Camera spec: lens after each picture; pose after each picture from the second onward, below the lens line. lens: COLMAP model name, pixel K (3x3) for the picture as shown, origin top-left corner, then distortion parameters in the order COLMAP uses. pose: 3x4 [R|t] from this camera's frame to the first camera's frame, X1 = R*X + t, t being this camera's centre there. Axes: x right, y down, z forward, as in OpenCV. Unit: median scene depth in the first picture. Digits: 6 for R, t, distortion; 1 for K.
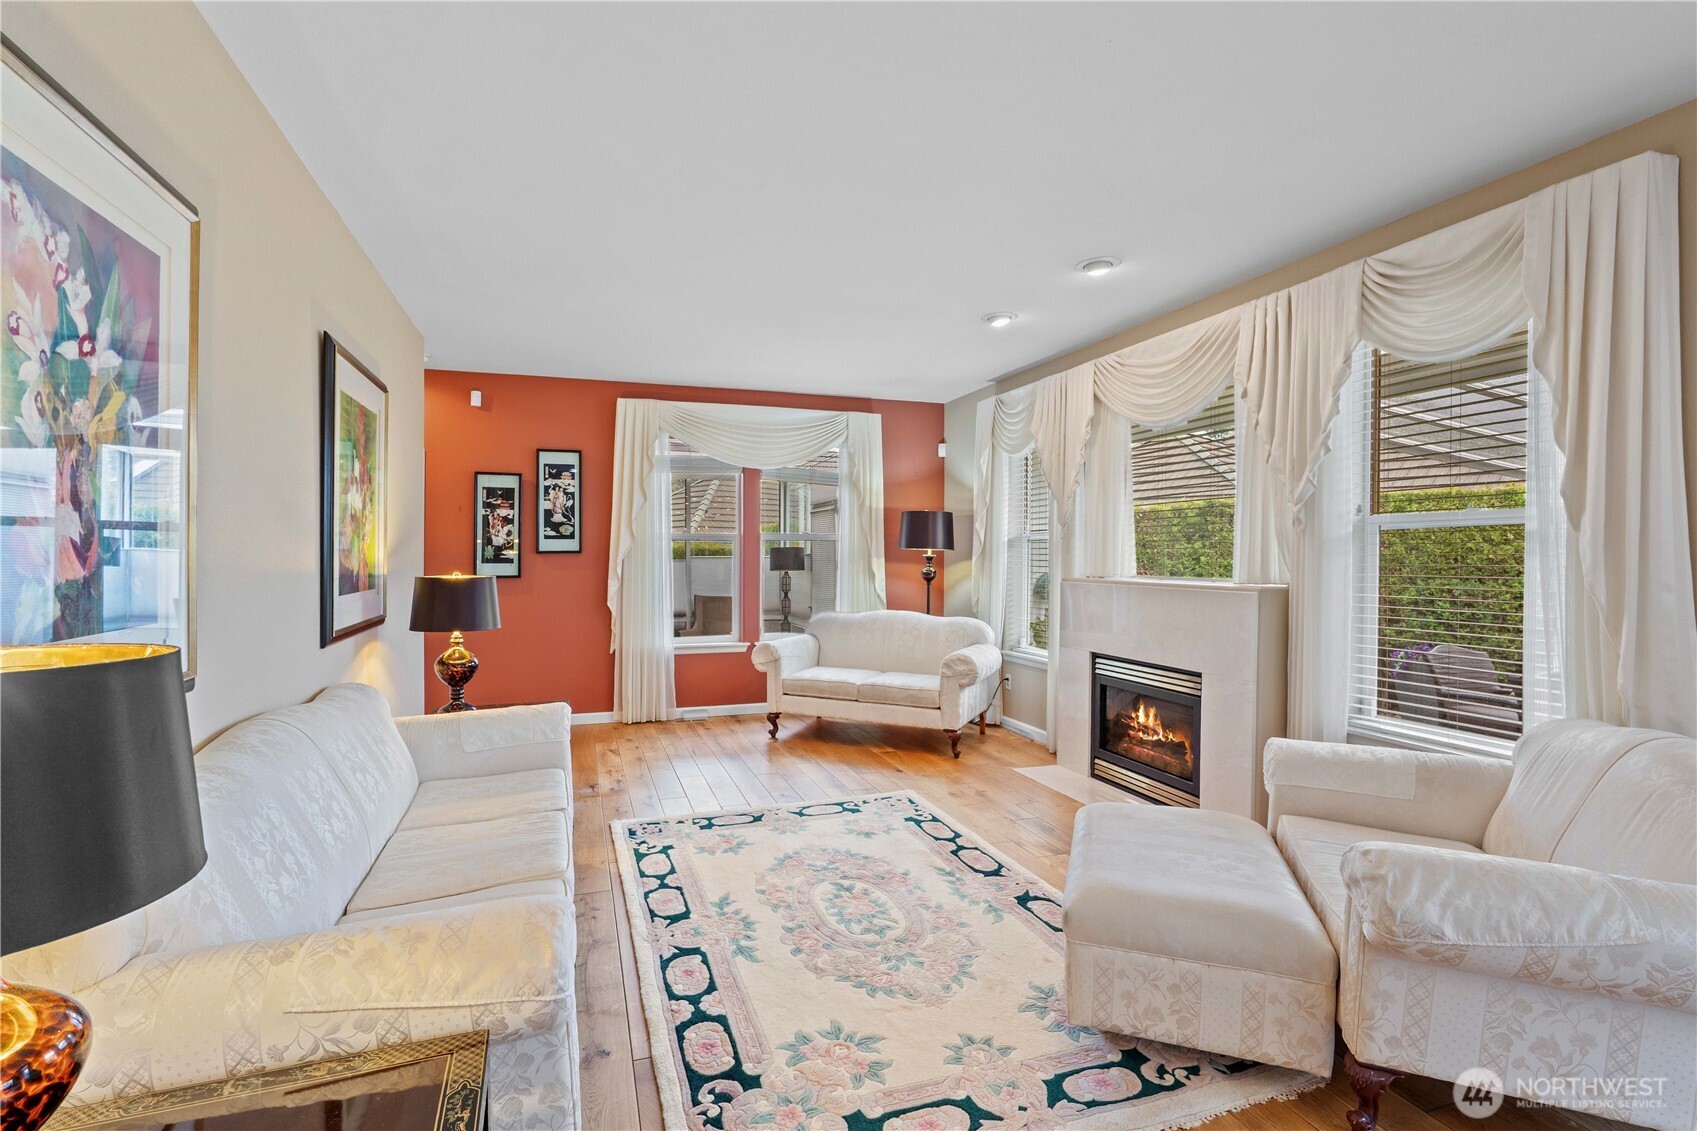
lens RADIAL K [[788.8, 0, 827.2], [0, 788.8, 558.1], [0, 0, 1]] dist [-0.001473, 0.000385]
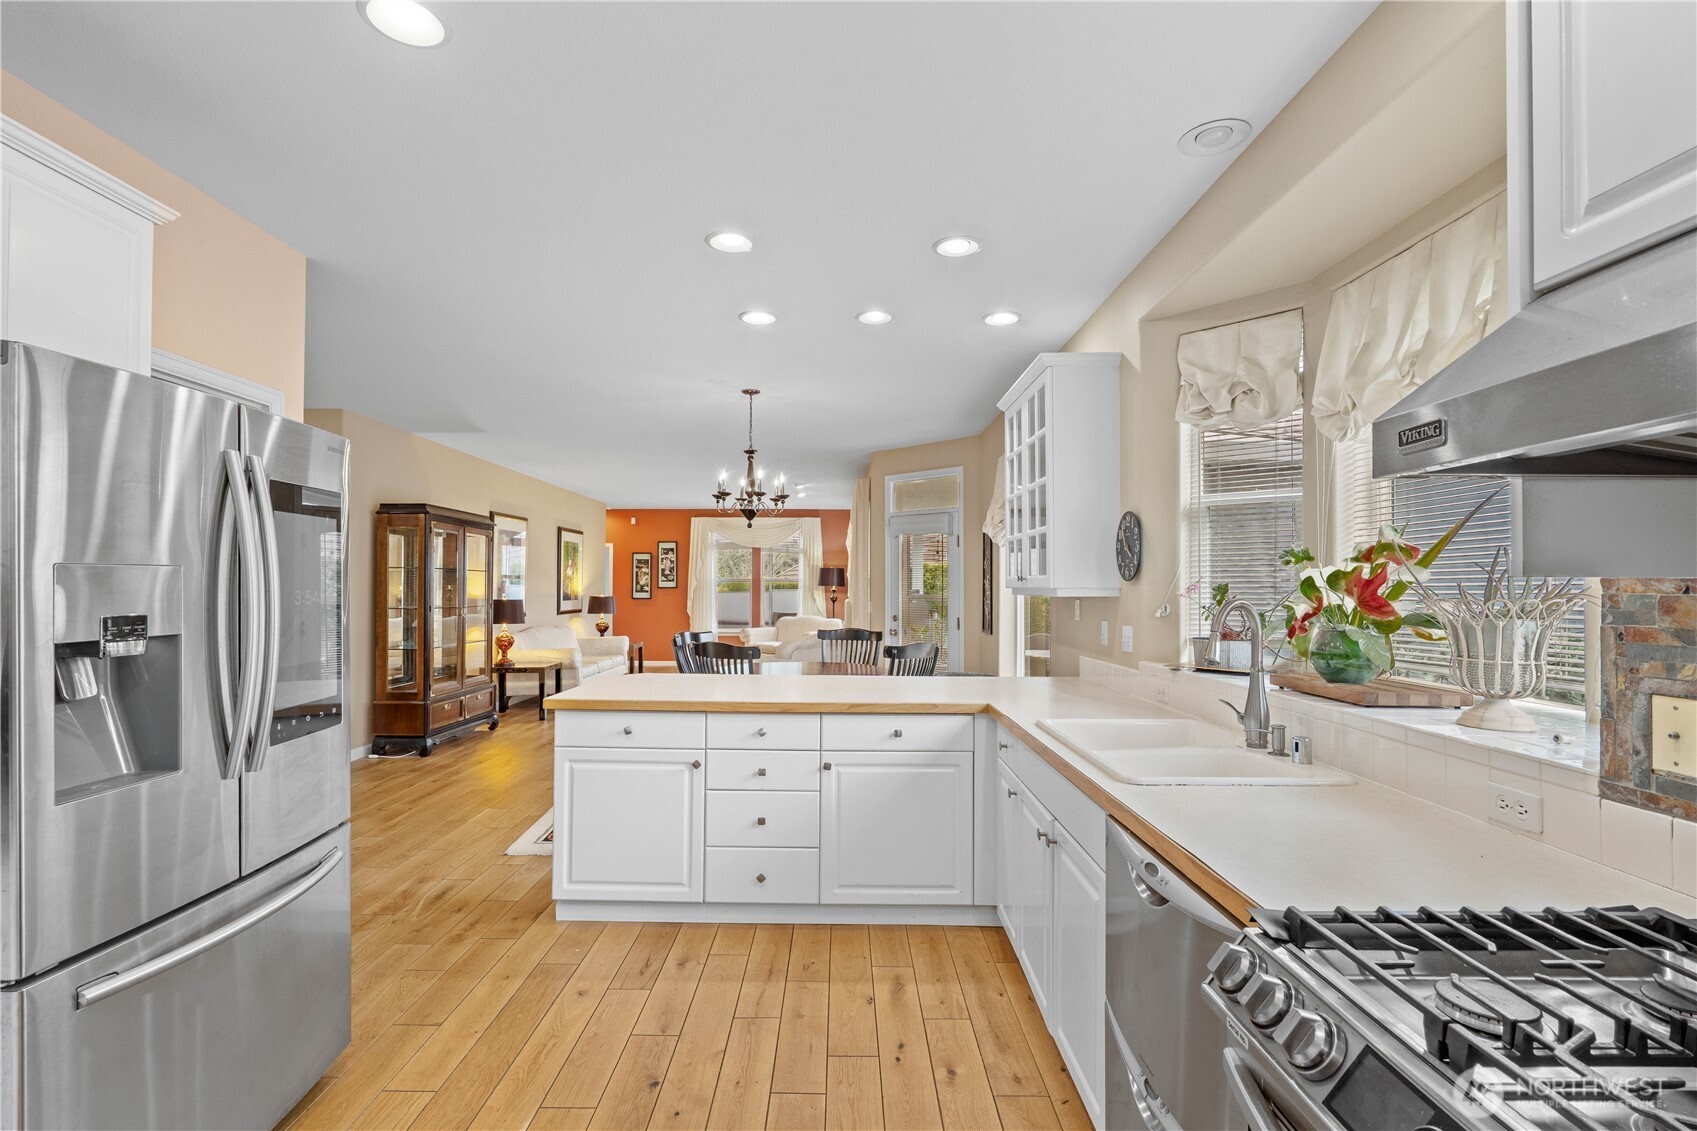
lens RADIAL K [[781.8, 0, 844.4], [0, 781.8, 585.3], [0, 0, 1]] dist [-0.000057, 0.000424]
pose [[0.952813, -0.001228, -0.303555, 1.058532], [-0.001198, 0.999969, -0.007807, 0.003510], [0.303555, 0.007802, 0.952782, -1.249637]]
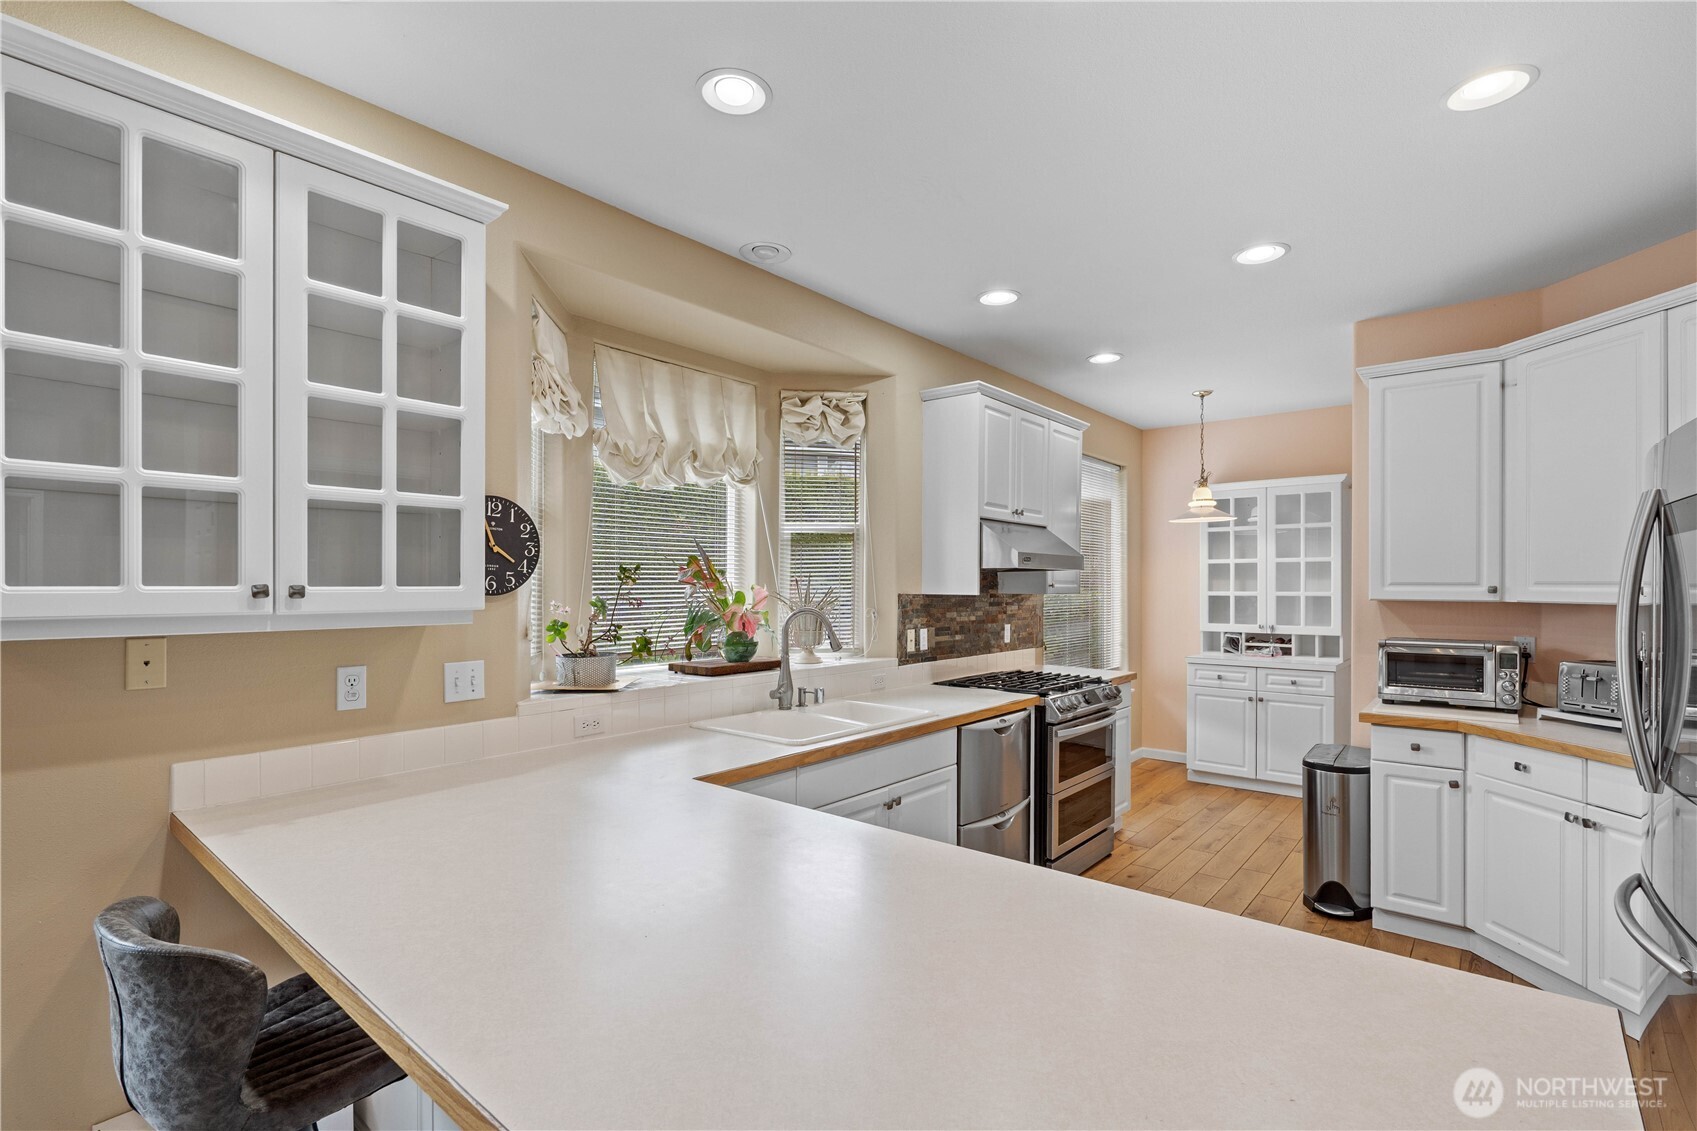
lens RADIAL K [[781.8, 0, 844.4], [0, 781.8, 585.3], [0, 0, 1]] dist [-0.000057, 0.000424]
pose [[-0.522514, -0.005657, 0.852612, 0.541003], [-0.000003, 0.999978, 0.006632, -0.016371], [-0.852631, 0.003463, -0.522502, -0.413002]]
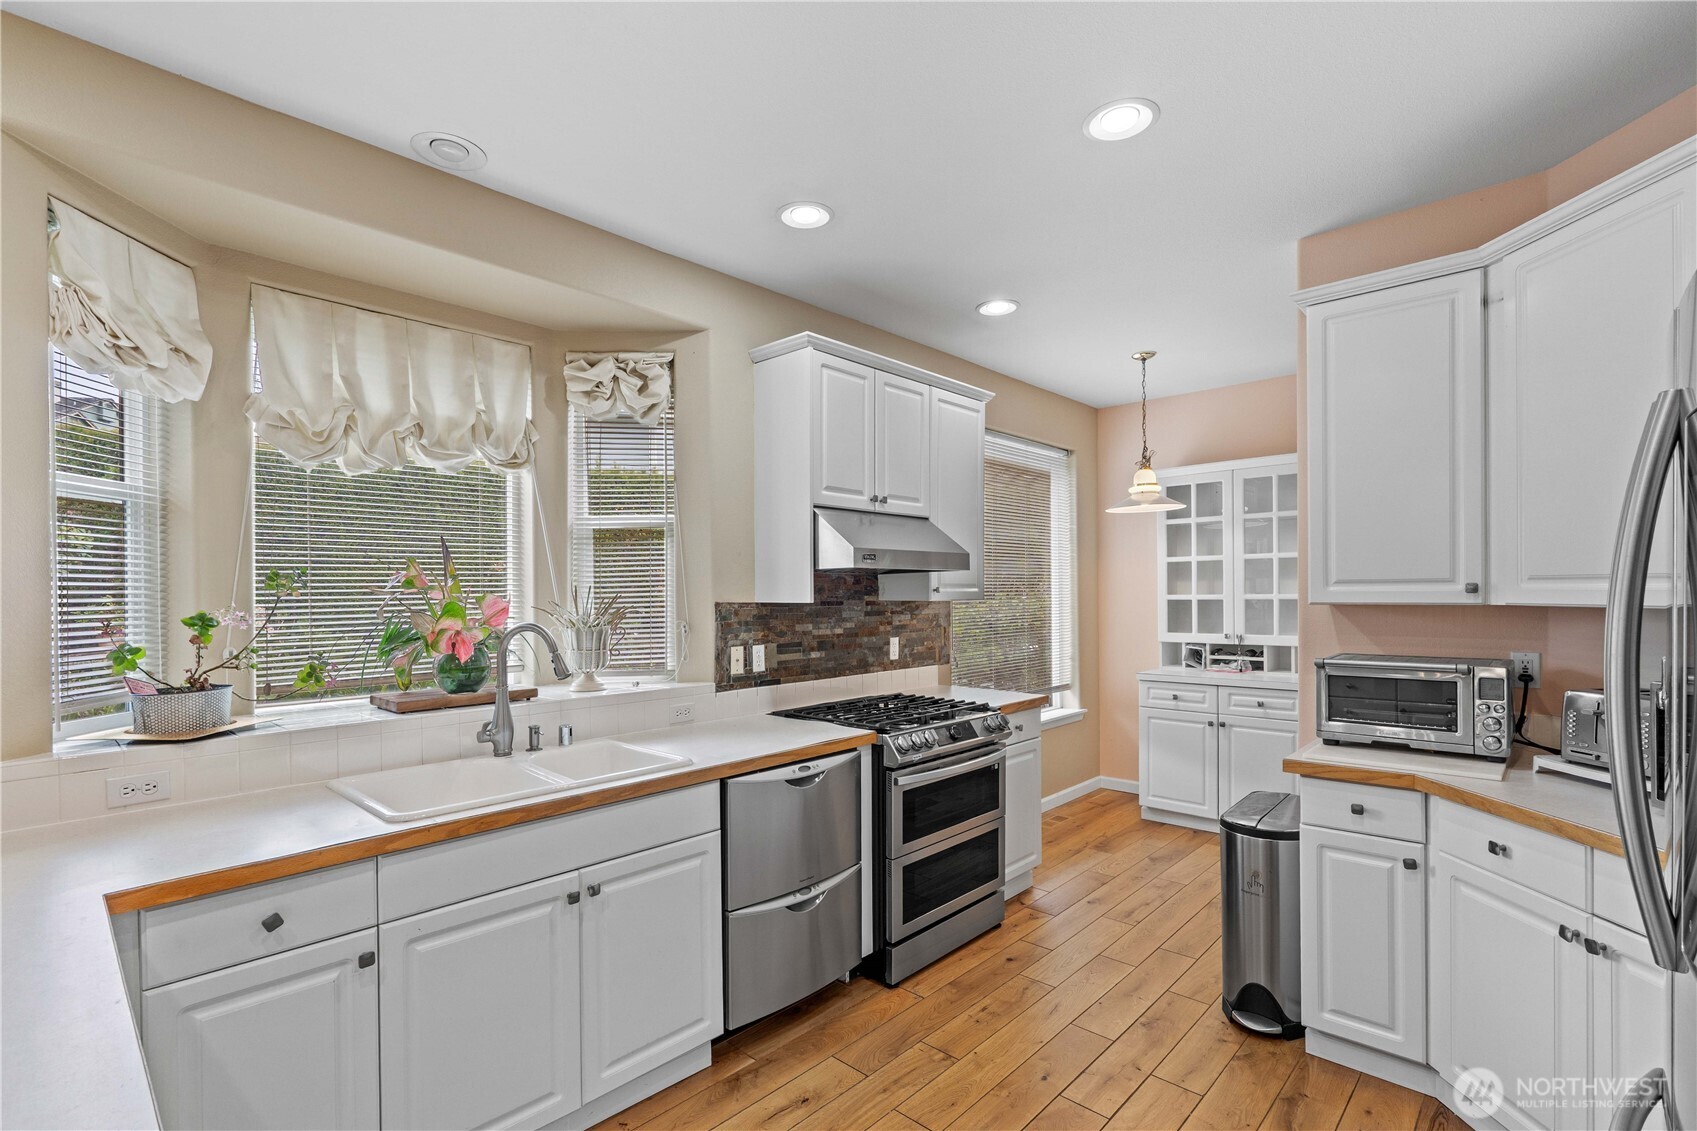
lens RADIAL K [[771.3, 0, 843.2], [0, 771.3, 598.2], [0, 0, 1]] dist [-0.002879, -0.000252]
pose [[-0.470920, -0.005451, 0.882159, 0.589418], [0.012190, 0.999845, 0.012686, -0.012364], [-0.882092, 0.016728, -0.470781, -0.685964]]
